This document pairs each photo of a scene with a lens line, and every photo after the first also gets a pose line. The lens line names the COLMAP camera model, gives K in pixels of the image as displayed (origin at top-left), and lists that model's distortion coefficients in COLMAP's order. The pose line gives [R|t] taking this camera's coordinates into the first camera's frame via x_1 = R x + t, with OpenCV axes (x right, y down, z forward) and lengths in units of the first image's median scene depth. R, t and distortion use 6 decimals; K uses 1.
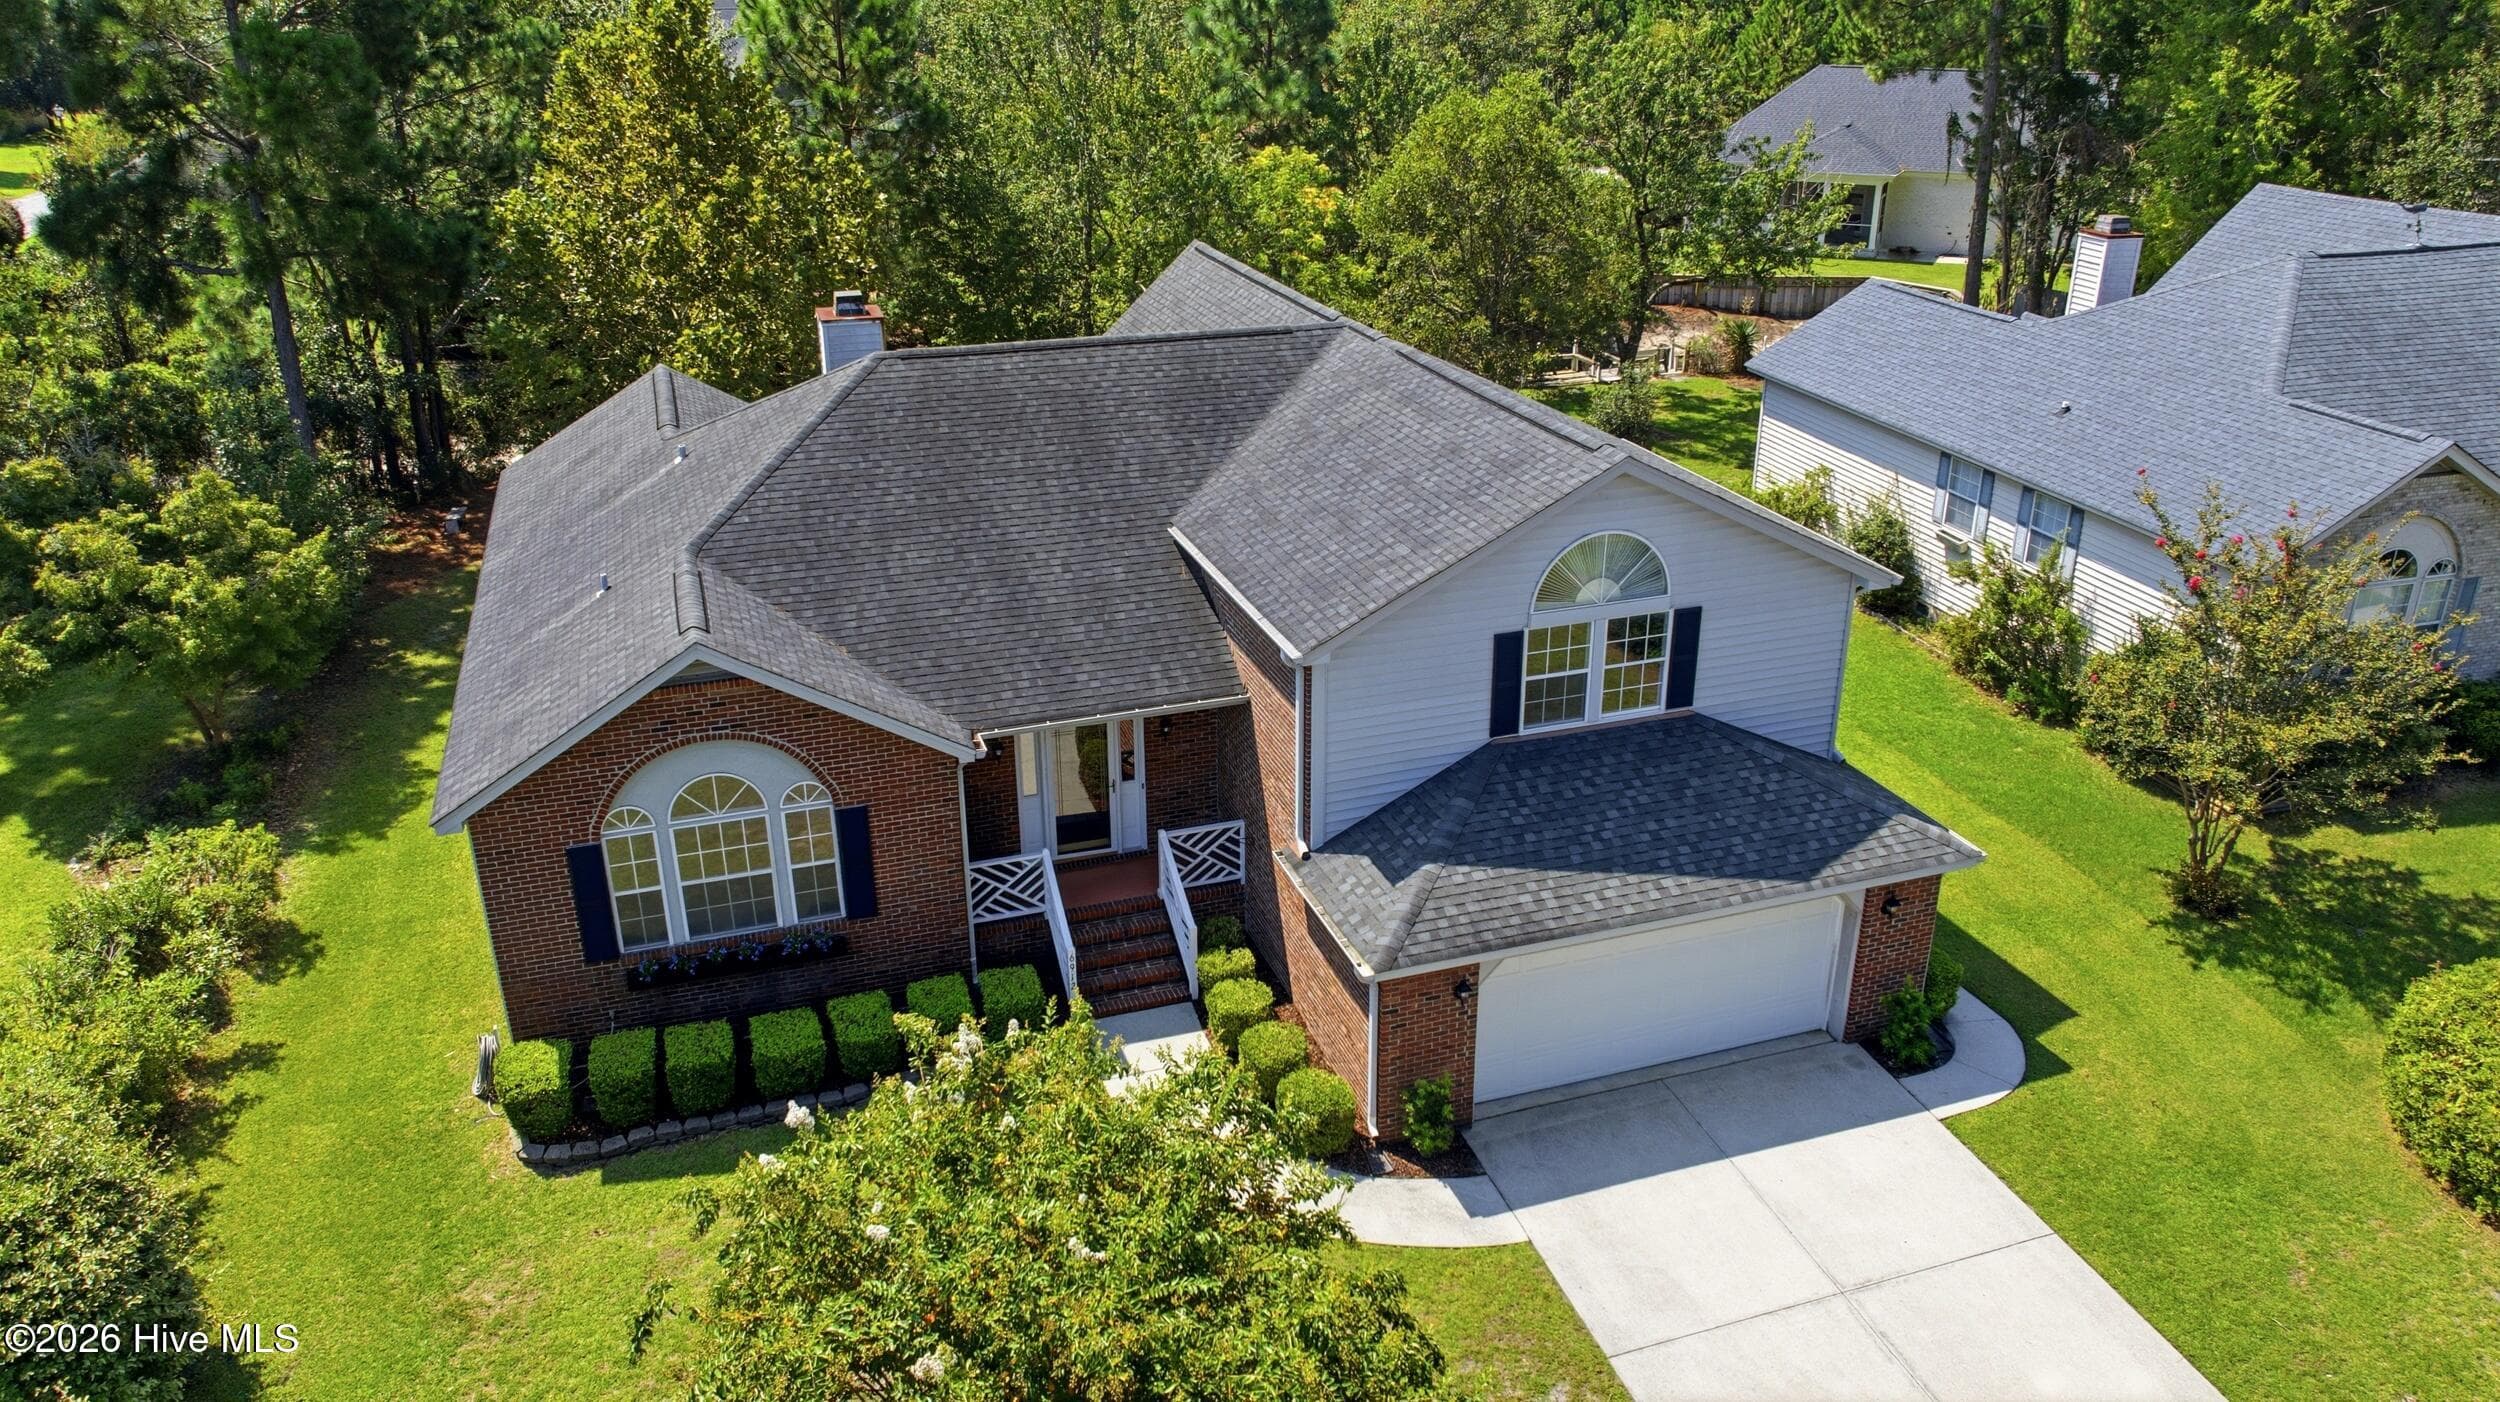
lens RADIAL K [[1751.5, 0, 1250.0], [0, 1751.5, 701.0], [0, 0, 1]] dist [-0.006718, 0.000457]
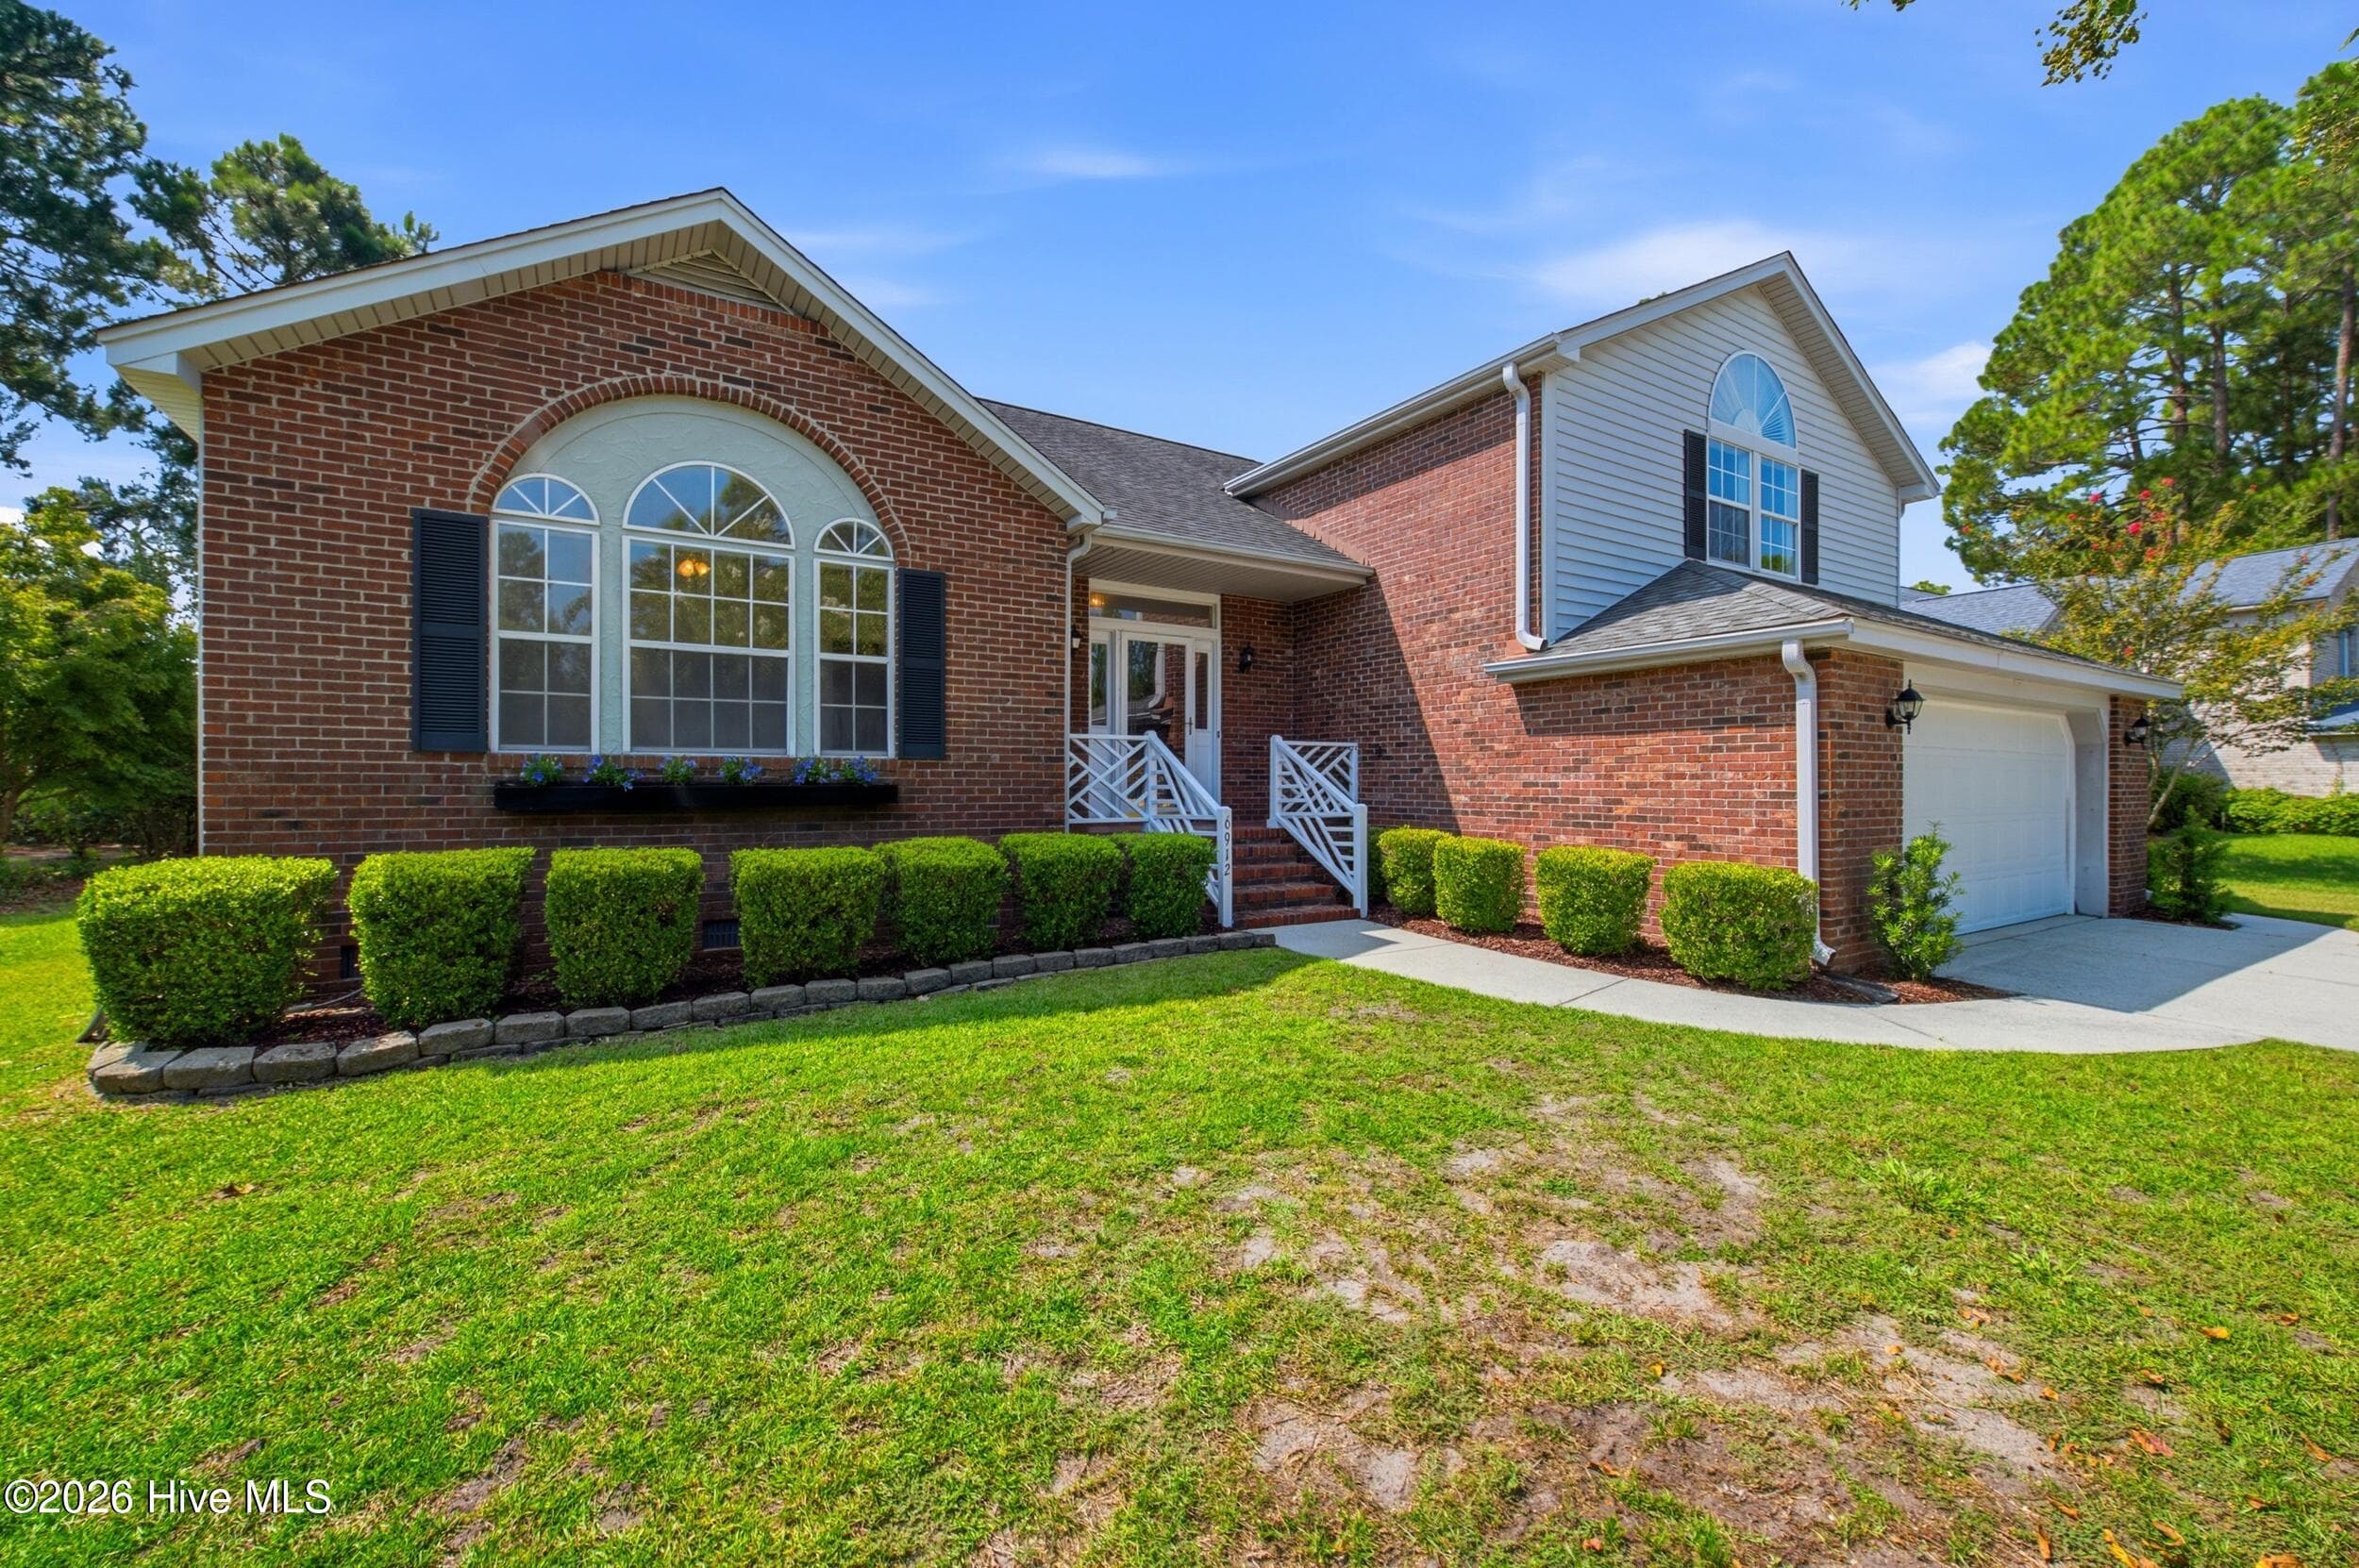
lens RADIAL K [[930.3, 0, 1173.6], [0, 930.3, 776.7], [0, 0, 1]] dist [-0.001982, 0.000321]
pose [[0.974483, 0.009476, 0.224259, -0.211836], [0.080364, 0.918147, -0.388004, 0.279071], [-0.209580, 0.396126, 0.893958, 0.685632]]
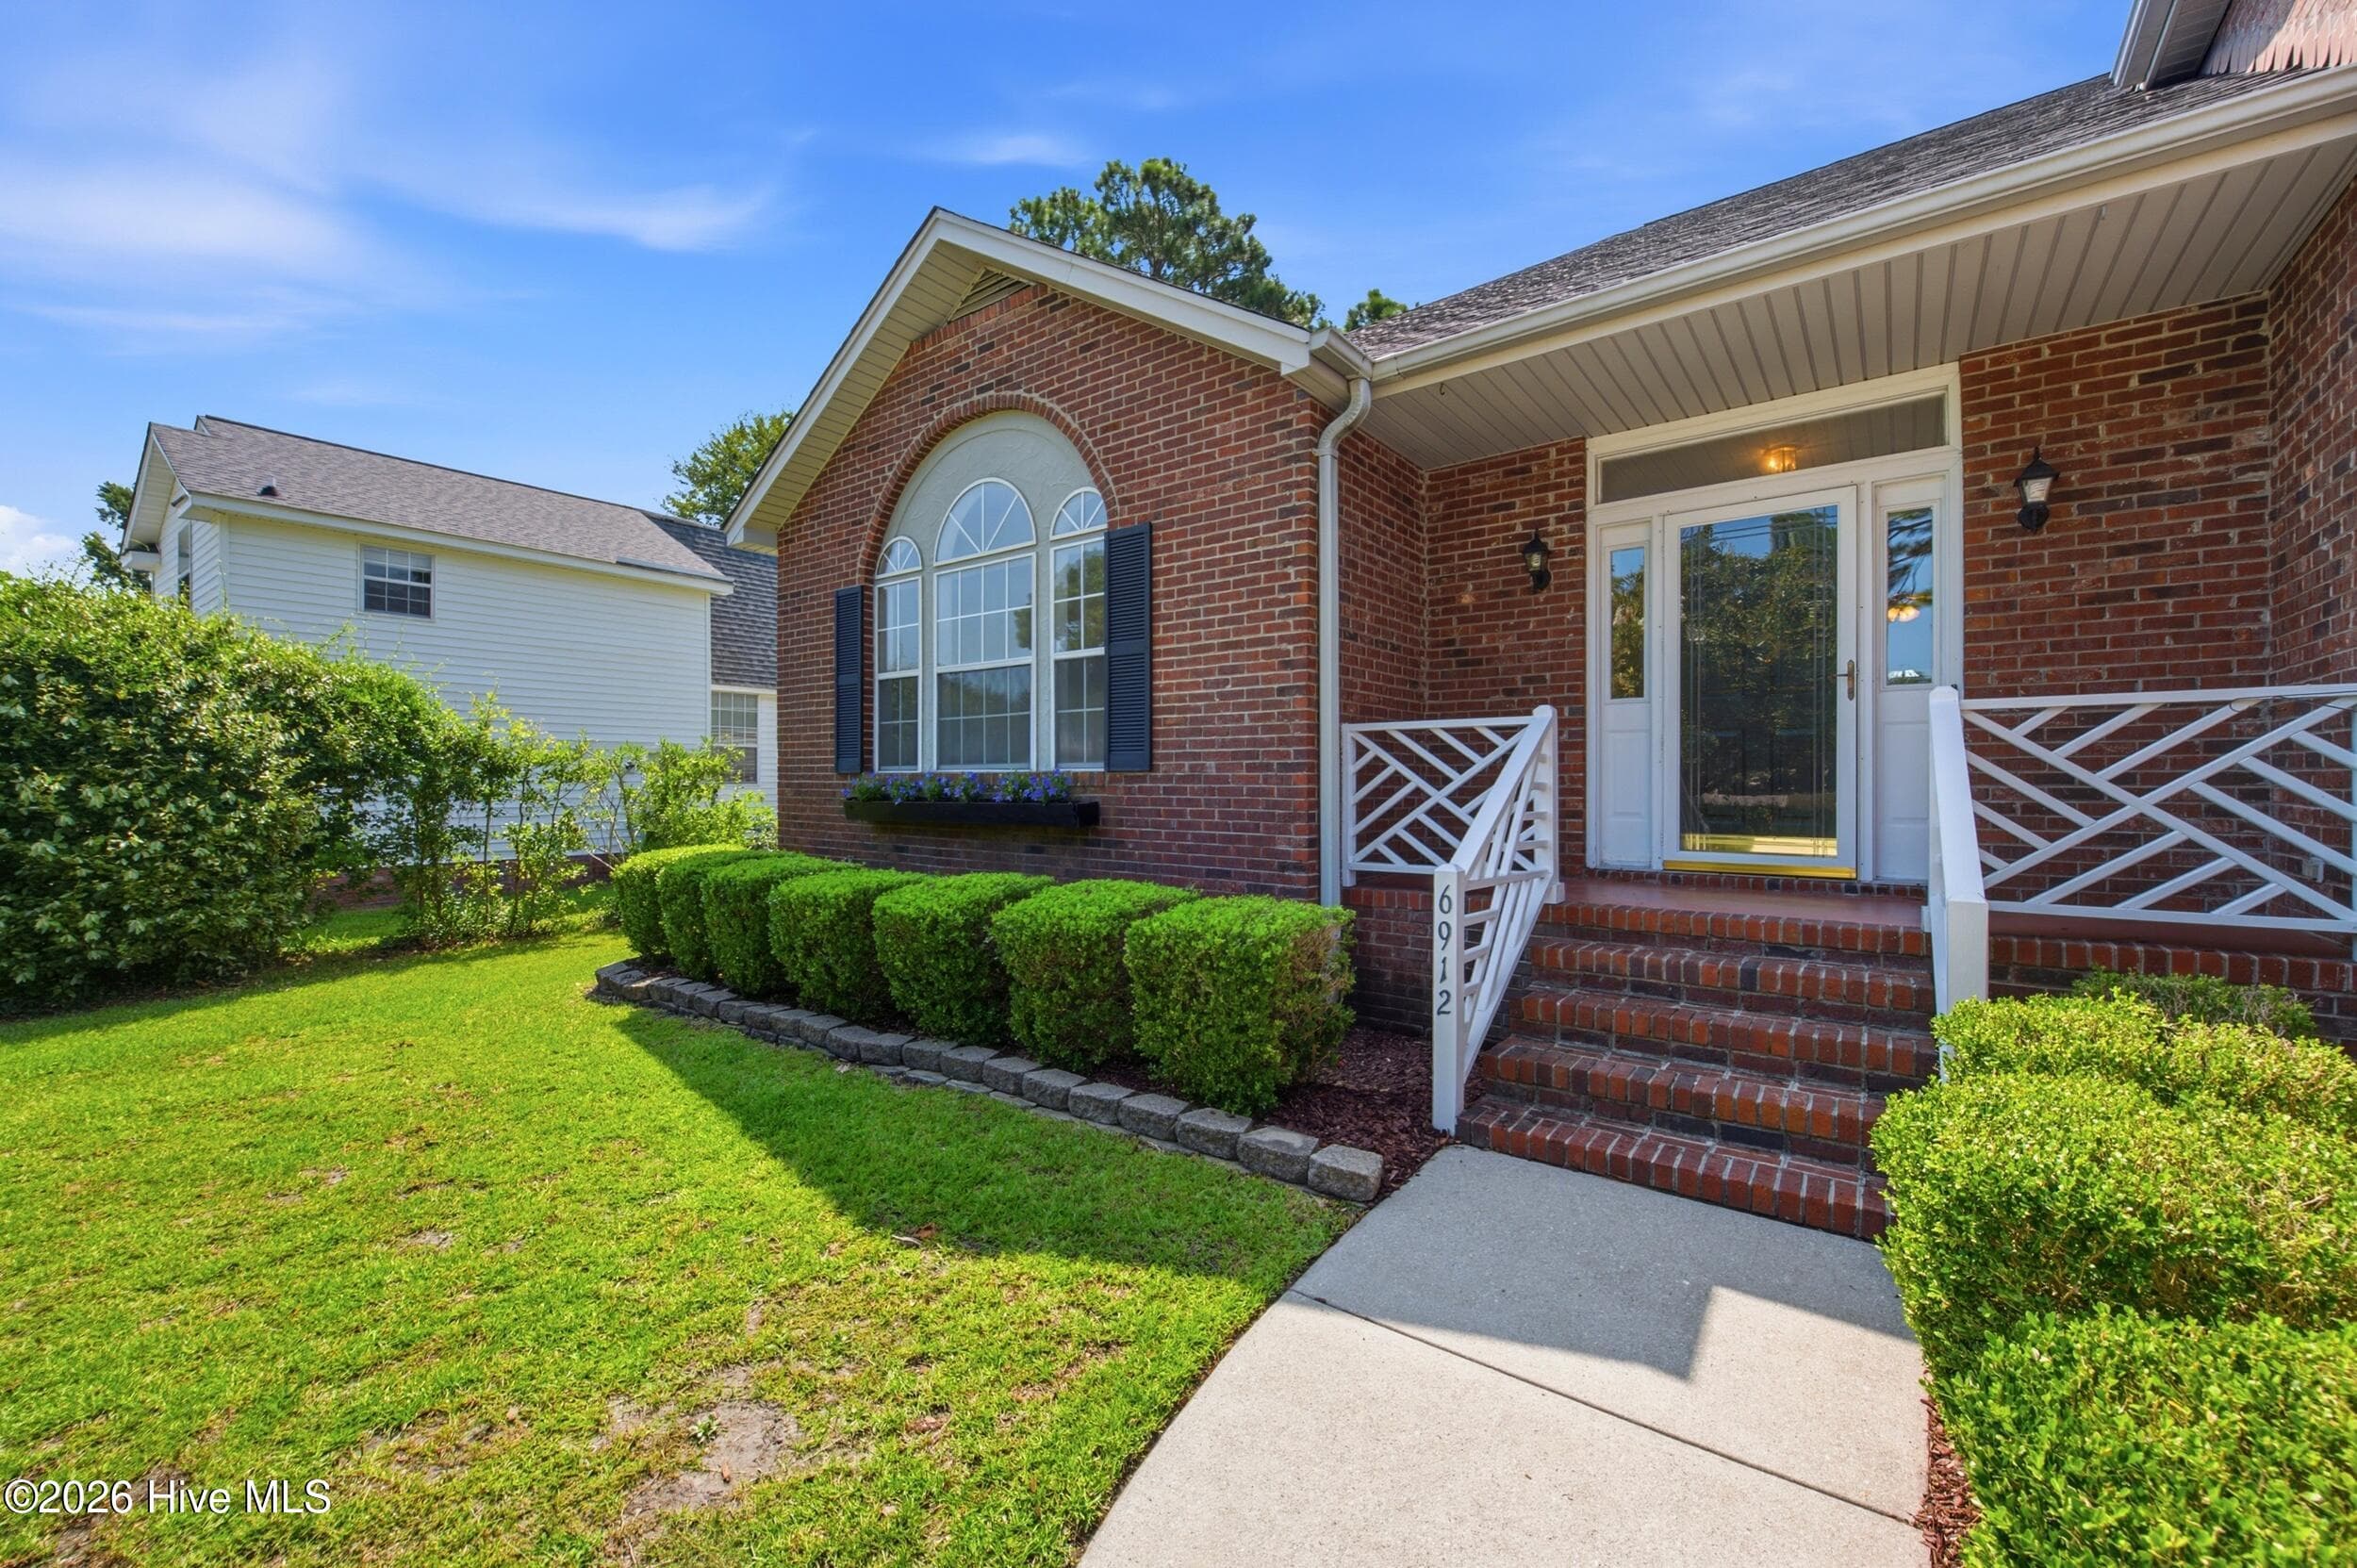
lens RADIAL K [[931.4, 0, 1173.0], [0, 931.4, 783.4], [0, 0, 1]] dist [-0.001201, -0.000290]
pose [[0.555179, 0.009219, -0.831680, 0.012121], [-0.329574, 0.920525, -0.209799, 0.183969], [0.763647, 0.390576, 0.514094, 0.890841]]
